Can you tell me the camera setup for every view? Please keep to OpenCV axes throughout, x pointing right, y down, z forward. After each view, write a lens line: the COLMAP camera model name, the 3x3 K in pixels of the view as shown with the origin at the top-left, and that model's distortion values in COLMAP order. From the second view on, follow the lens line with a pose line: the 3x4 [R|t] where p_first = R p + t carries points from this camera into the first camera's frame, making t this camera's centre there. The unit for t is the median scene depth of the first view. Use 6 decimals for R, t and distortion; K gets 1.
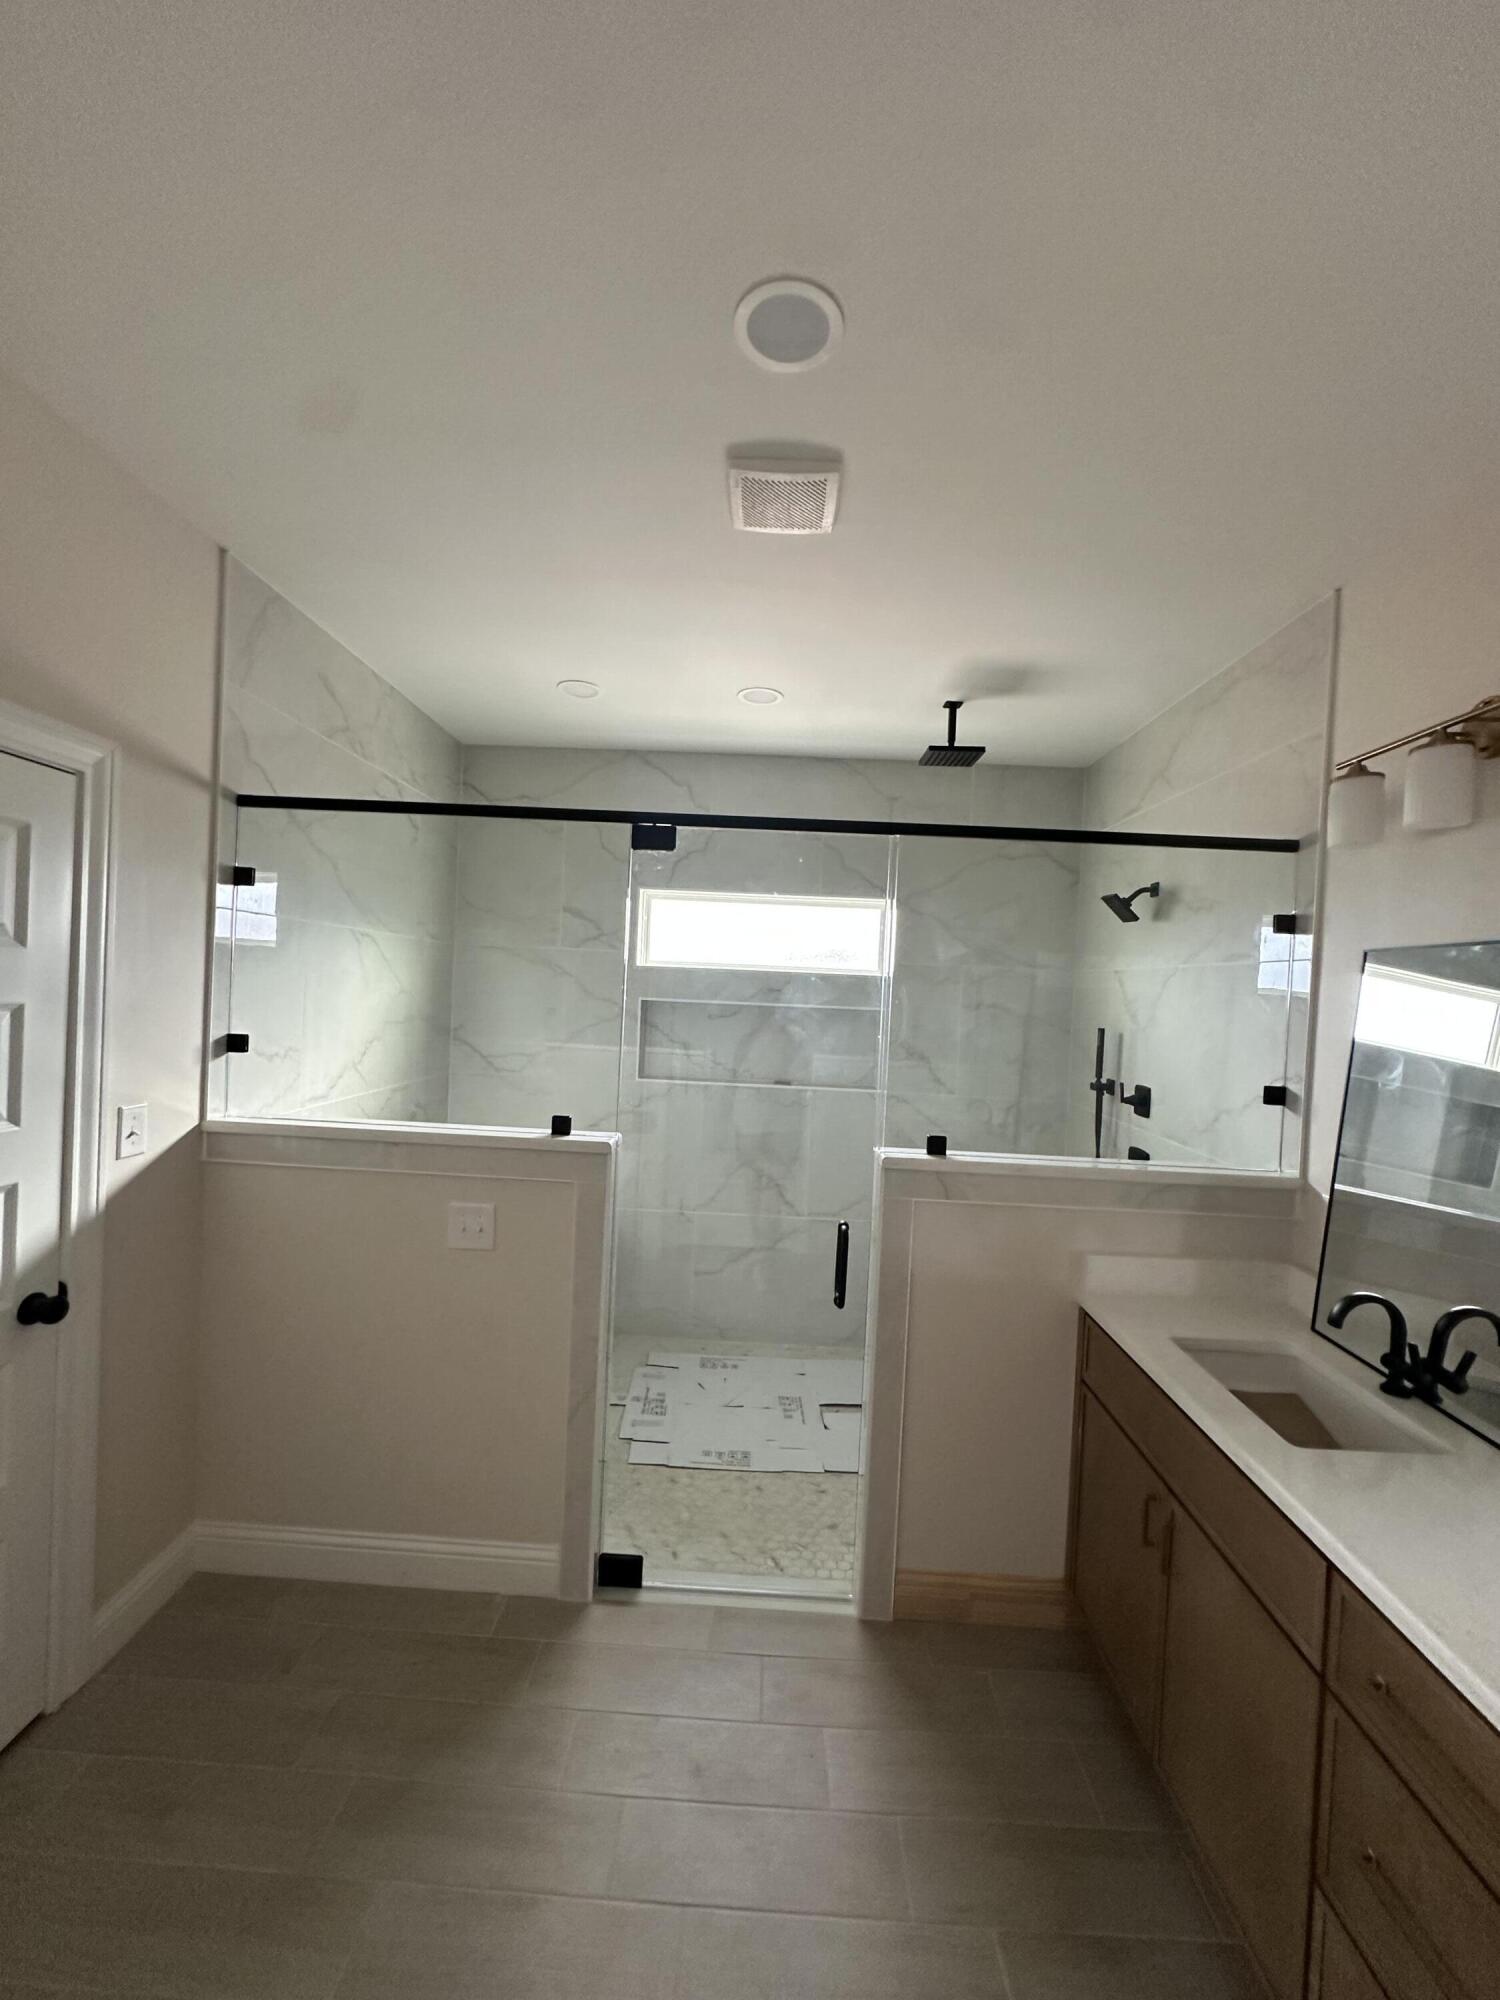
lens RADIAL K [[802.9, 0, 744.7], [0, 802.9, 998.6], [0, 0, 1]] dist [-0.003405, 0.000620]
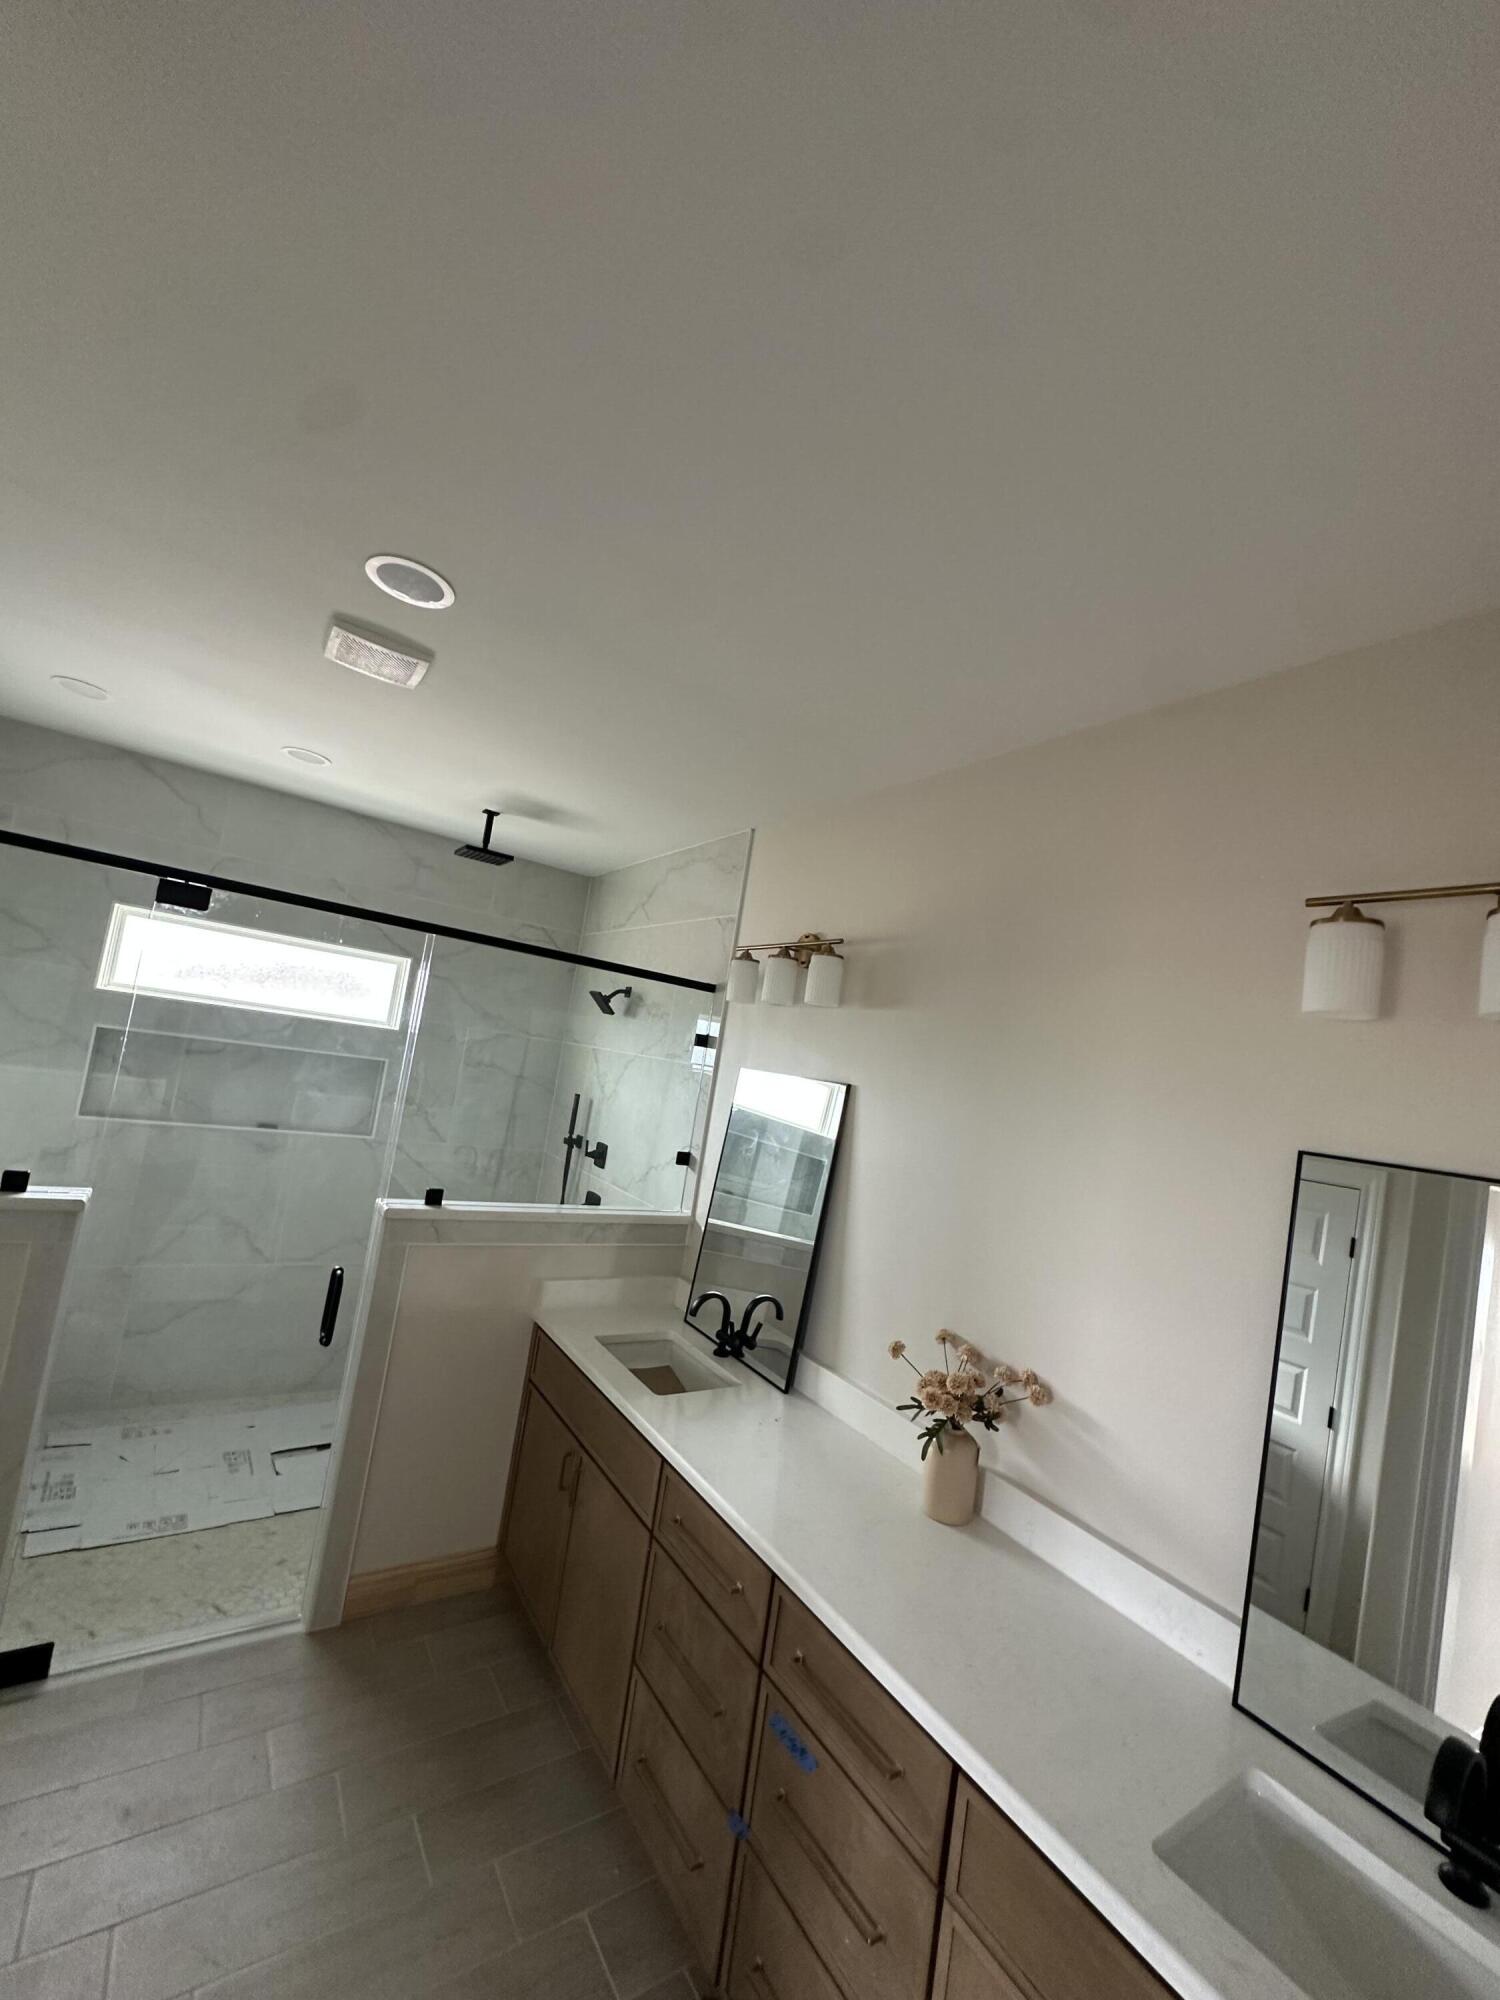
lens RADIAL K [[802.9, 0, 749.3], [0, 802.9, 1009.5], [0, 0, 1]] dist [-0.003405, 0.000620]
pose [[0.809340, 0.118708, 0.575219, -0.097994], [-0.104546, 0.992839, -0.057795, -0.071805], [-0.577961, -0.013361, 0.815955, -0.230345]]
